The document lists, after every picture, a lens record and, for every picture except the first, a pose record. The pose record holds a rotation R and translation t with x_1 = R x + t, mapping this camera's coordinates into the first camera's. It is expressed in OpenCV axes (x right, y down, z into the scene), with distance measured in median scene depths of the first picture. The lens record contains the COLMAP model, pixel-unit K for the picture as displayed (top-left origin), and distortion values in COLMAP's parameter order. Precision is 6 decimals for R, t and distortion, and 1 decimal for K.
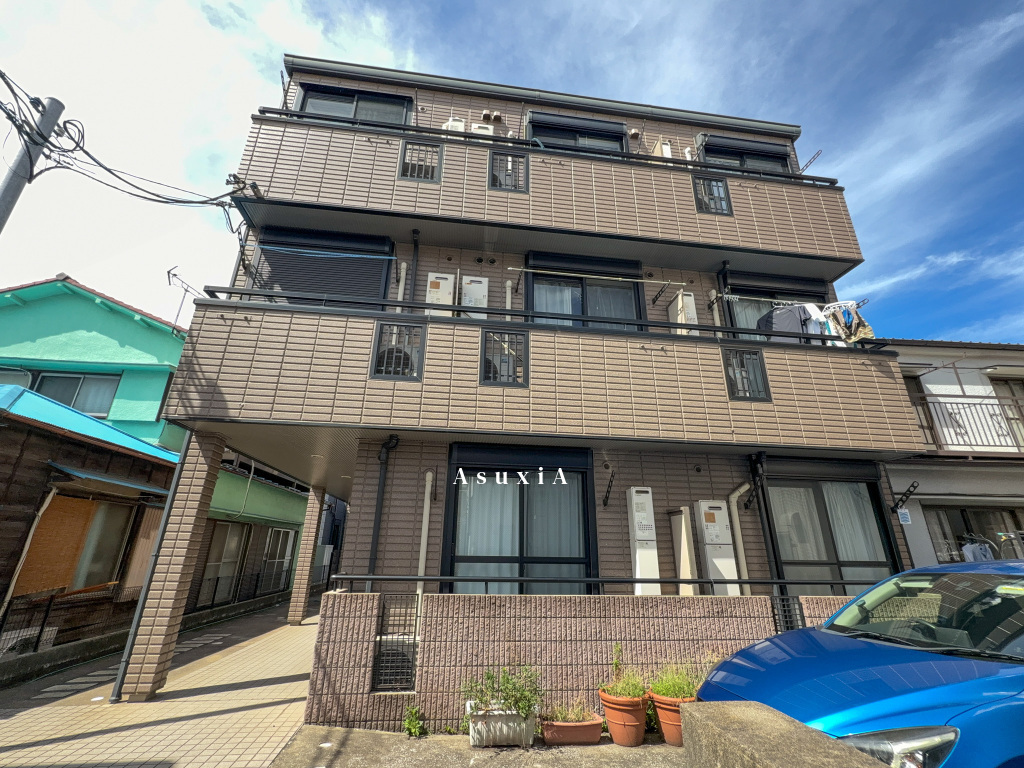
lens RADIAL K [[445.3, 0, 515.2], [0, 445.3, 382.0], [0, 0, 1]] dist [0.003399, 0.001371]
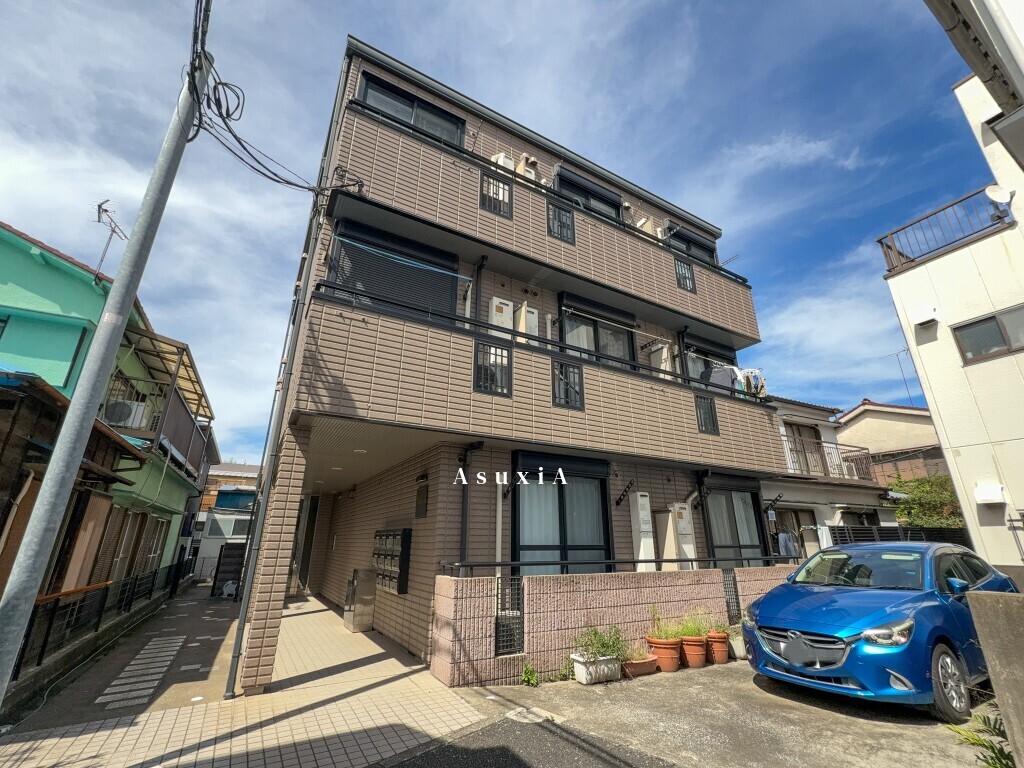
lens RADIAL K [[445.3, 0, 500.9], [0, 445.3, 383.6], [0, 0, 1]] dist [0.003399, 0.001371]
pose [[0.923906, 0.116750, 0.364371, -0.595759], [-0.126758, 0.991927, 0.003580, -0.035992], [-0.361012, -0.049494, 0.931247, -0.072027]]
